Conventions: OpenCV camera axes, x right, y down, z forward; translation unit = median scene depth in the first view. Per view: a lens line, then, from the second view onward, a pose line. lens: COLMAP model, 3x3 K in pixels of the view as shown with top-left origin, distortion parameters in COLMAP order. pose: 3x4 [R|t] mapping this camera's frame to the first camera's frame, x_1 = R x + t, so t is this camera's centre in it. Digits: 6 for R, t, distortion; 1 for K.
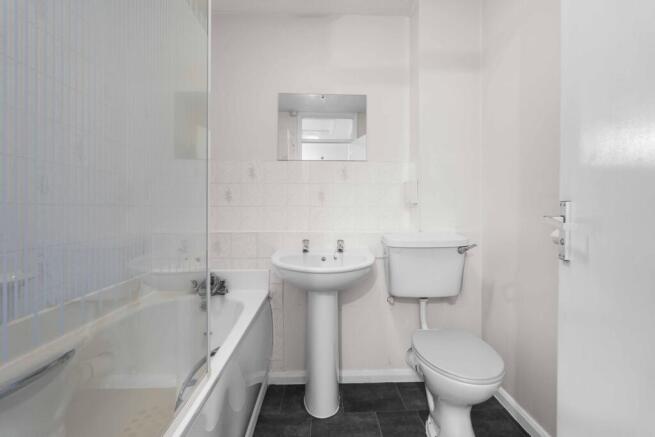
lens RADIAL K [[297.0, 0, 329.8], [0, 297.0, 216.7], [0, 0, 1]] dist [-0.000303, 0.001070]
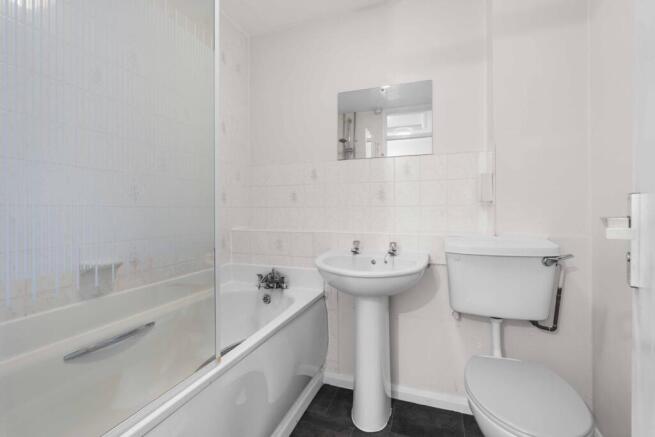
lens RADIAL K [[297.0, 0, 328.9], [0, 297.0, 215.4], [0, 0, 1]] dist [-0.000303, 0.001070]
pose [[0.923390, 0.001342, -0.383861, 0.203981], [-0.003517, 0.999981, -0.004967, 0.000199], [0.383847, 0.005936, 0.923378, 0.075321]]
